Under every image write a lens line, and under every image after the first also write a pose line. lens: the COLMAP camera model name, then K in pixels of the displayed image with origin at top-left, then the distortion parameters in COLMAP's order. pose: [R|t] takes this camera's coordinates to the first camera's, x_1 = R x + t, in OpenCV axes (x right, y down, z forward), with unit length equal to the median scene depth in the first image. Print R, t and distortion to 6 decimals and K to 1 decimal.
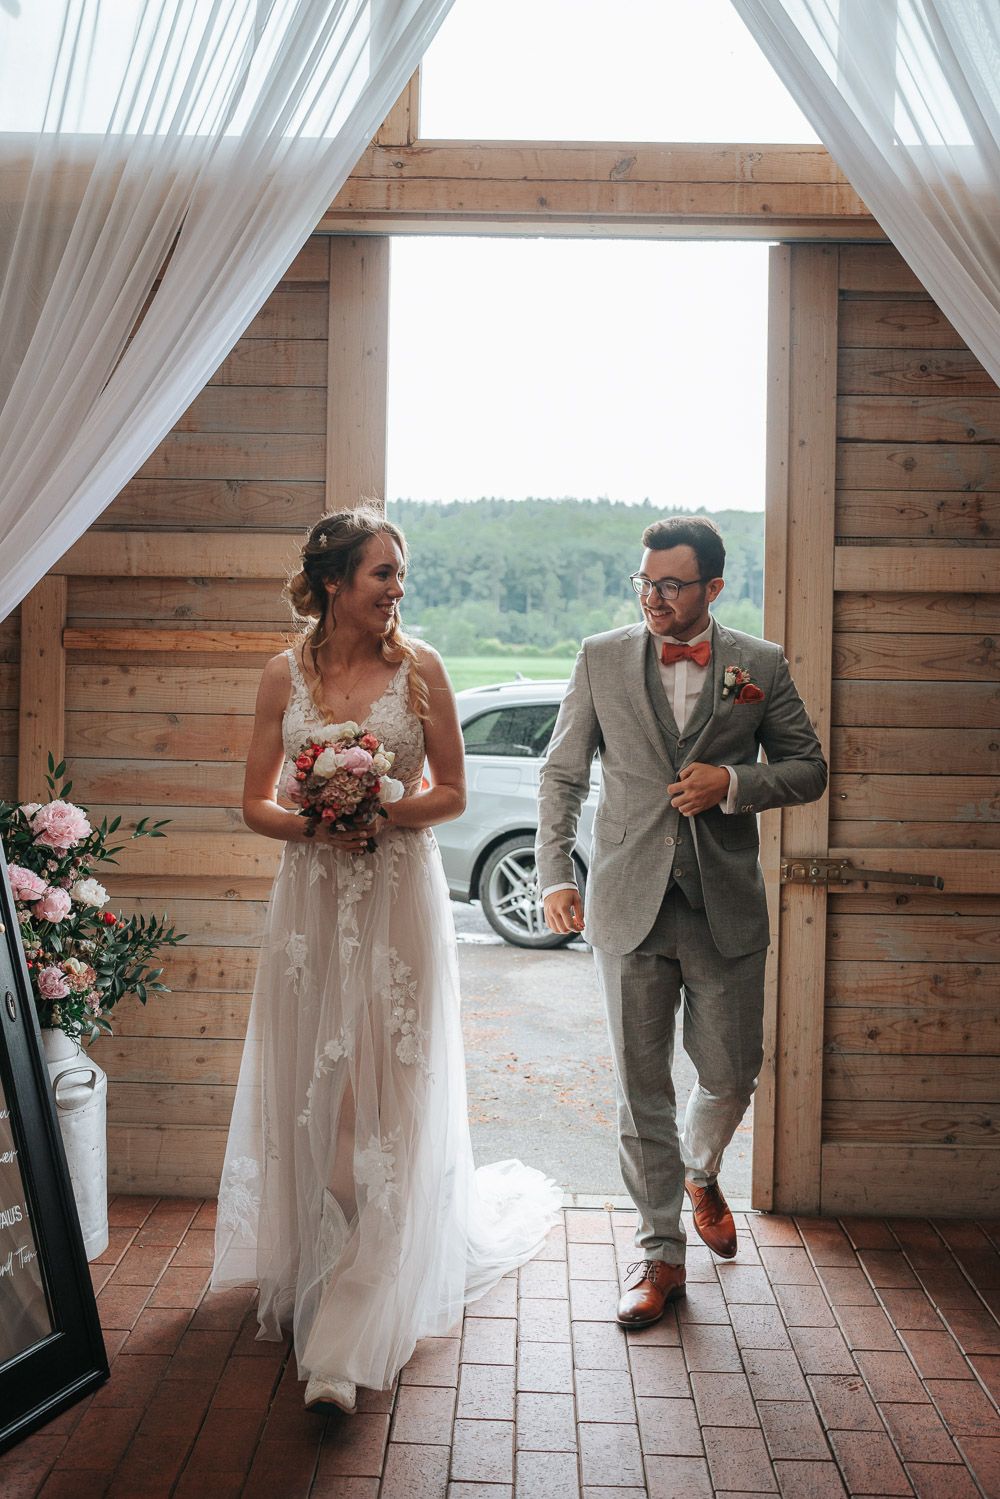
lens RADIAL K [[1322.2, 0, 500.0], [0, 1322.2, 749.5], [0, 0, 1]] dist [-0.022418, -0.003983]
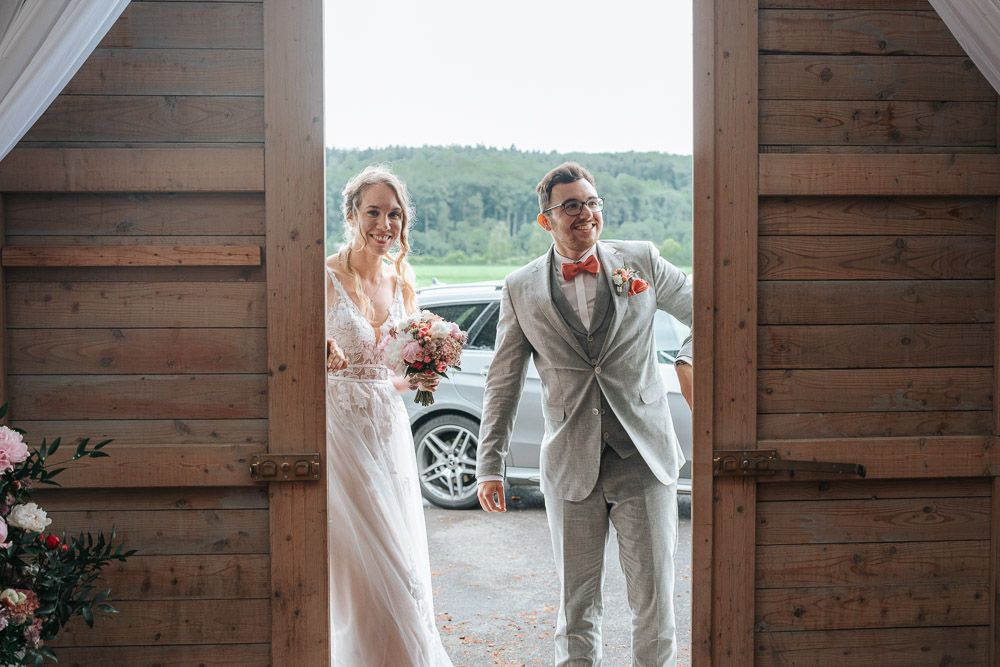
lens RADIAL K [[882.1, 0, 464.2], [0, 882.1, 334.7], [0, 0, 1]] dist [-0.022418, -0.003983]
pose [[0.996598, -0.026440, 0.078059, -0.036711], [0.025651, 0.999609, 0.011096, -0.023639], [-0.078322, -0.009056, 0.996887, 0.315792]]
